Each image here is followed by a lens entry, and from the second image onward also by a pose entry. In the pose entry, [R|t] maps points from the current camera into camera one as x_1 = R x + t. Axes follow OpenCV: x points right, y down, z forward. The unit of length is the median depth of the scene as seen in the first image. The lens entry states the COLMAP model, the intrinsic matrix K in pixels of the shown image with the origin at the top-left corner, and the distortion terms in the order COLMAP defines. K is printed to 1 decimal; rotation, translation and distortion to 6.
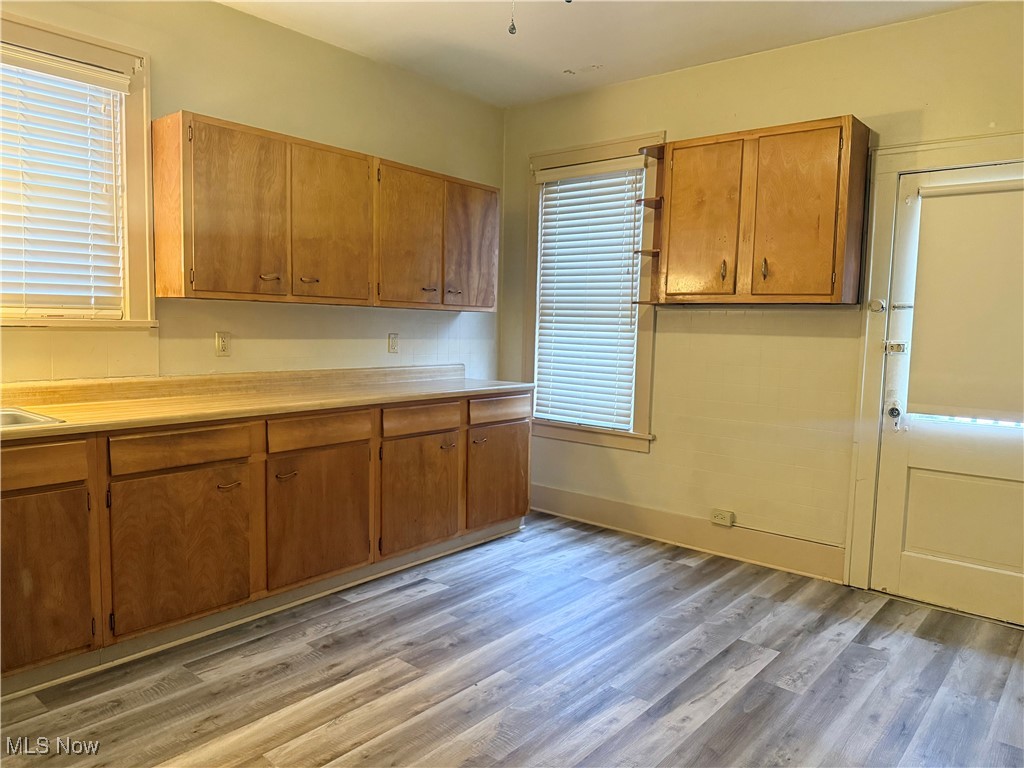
lens RADIAL K [[728.0, 0, 527.3], [0, 728.0, 387.0], [0, 0, 1]] dist [0.037967, -0.046538]
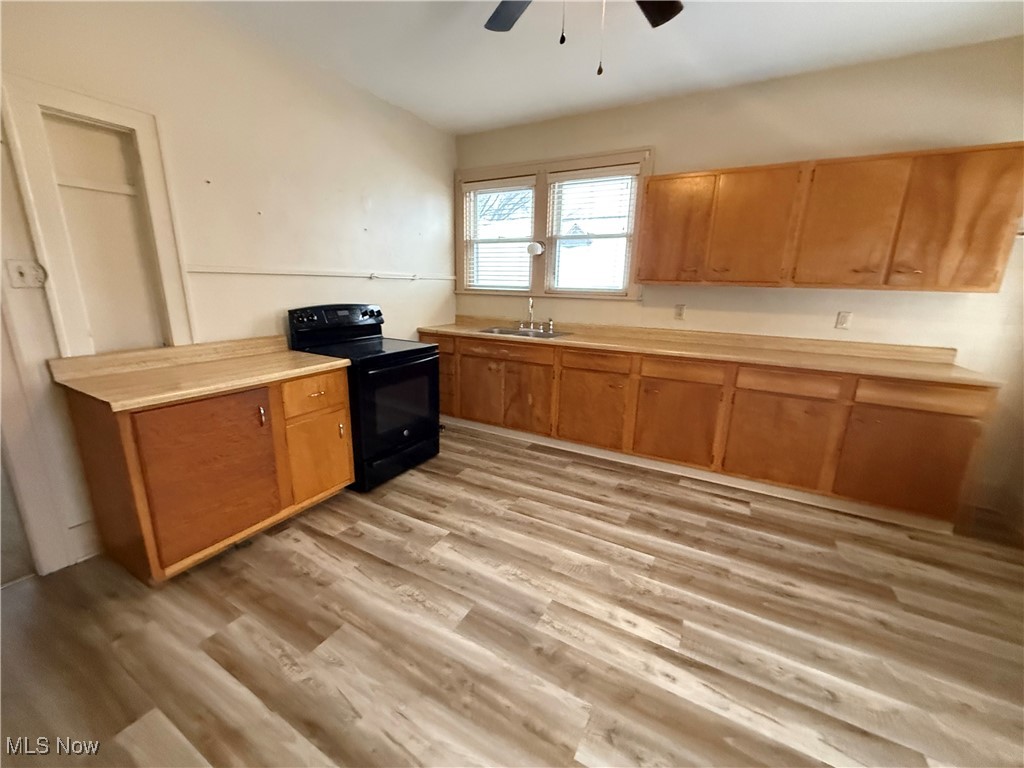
lens RADIAL K [[417.2, 0, 504.1], [0, 417.2, 387.7], [0, 0, 1]] dist [-0.003385, 0.000228]
pose [[0.161620, 0.220914, -0.961809, 0.490027], [-0.106297, 0.972849, 0.205588, -0.044039], [0.981112, 0.069011, 0.180715, 0.453778]]
